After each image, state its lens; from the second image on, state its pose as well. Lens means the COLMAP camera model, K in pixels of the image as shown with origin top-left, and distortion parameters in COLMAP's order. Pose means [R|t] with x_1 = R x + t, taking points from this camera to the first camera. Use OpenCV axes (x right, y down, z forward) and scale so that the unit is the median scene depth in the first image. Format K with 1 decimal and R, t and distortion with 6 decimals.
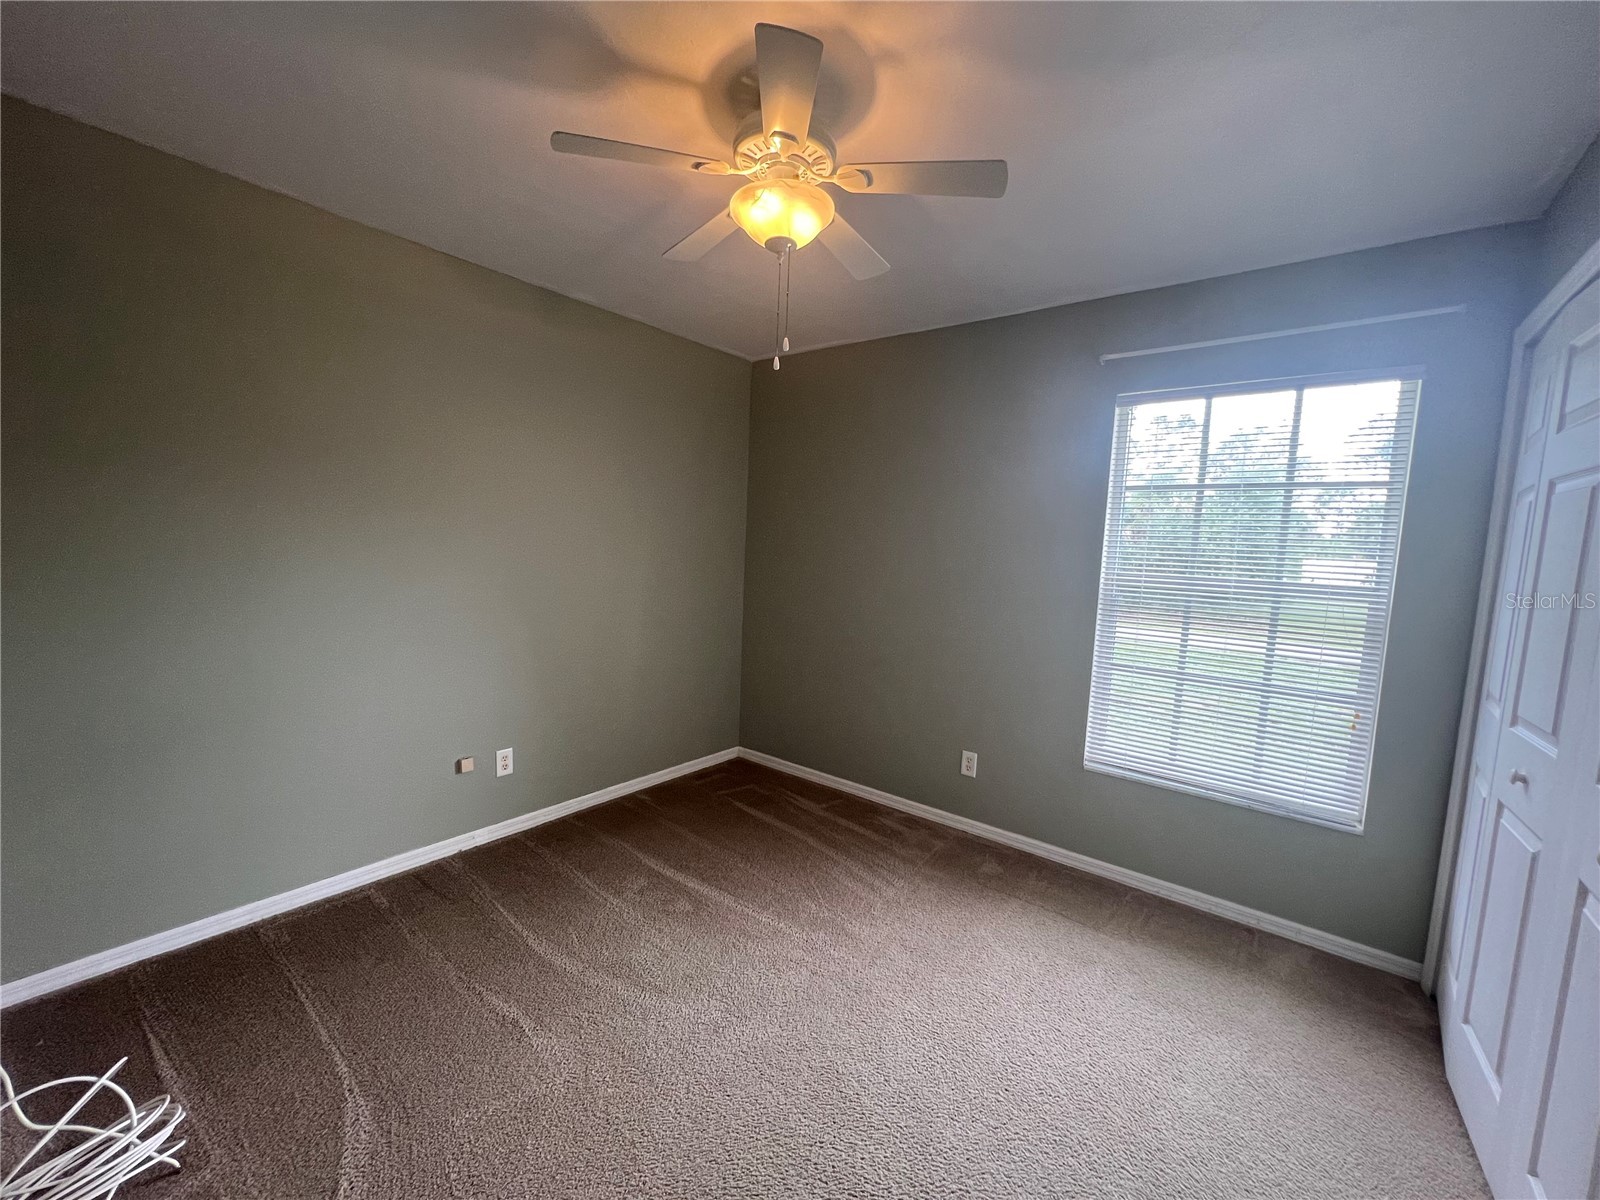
lens RADIAL K [[638.5, 0, 798.0], [0, 638.5, 602.0], [0, 0, 1]] dist [-0.003733, -0.000155]
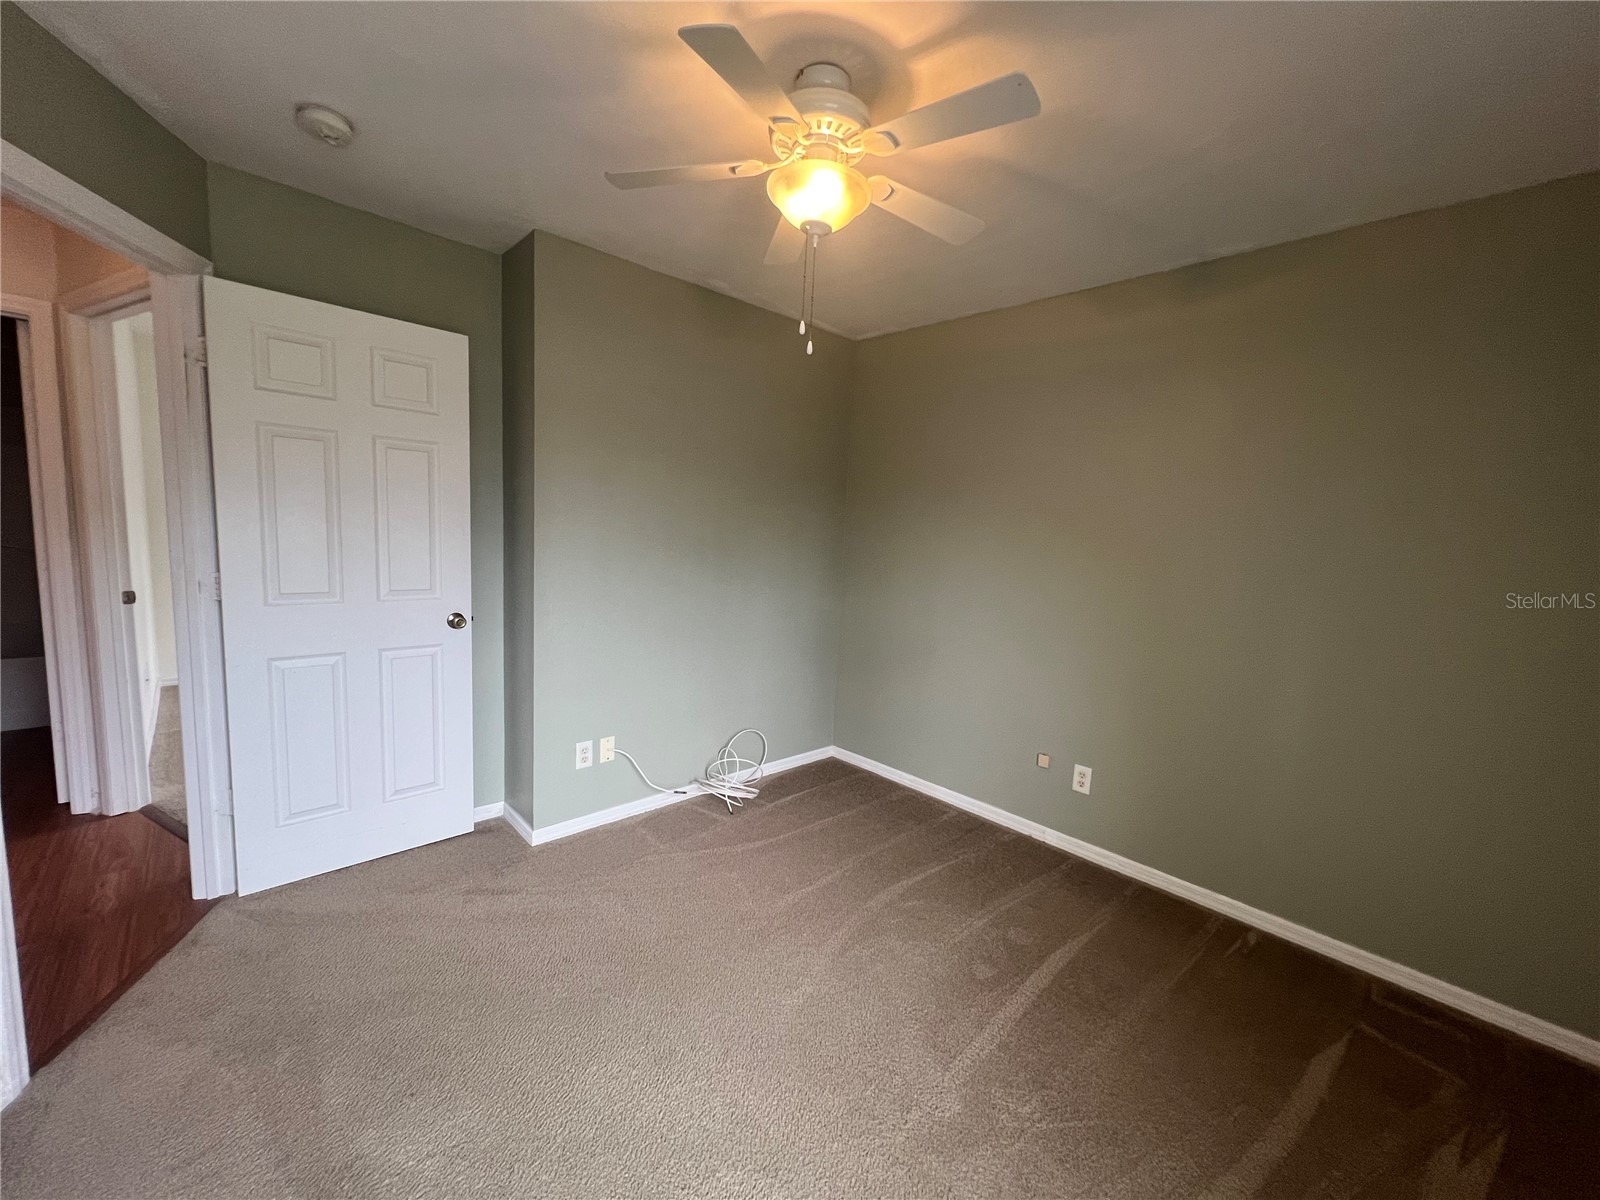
lens RADIAL K [[639.7, 0, 799.5], [0, 639.7, 603.2], [0, 0, 1]] dist [-0.001090, -0.000070]
pose [[-0.124585, 0.088620, -0.988243, 0.643755], [-0.148824, 0.983067, 0.106918, -0.067601], [0.980984, 0.160395, -0.109287, 0.744917]]
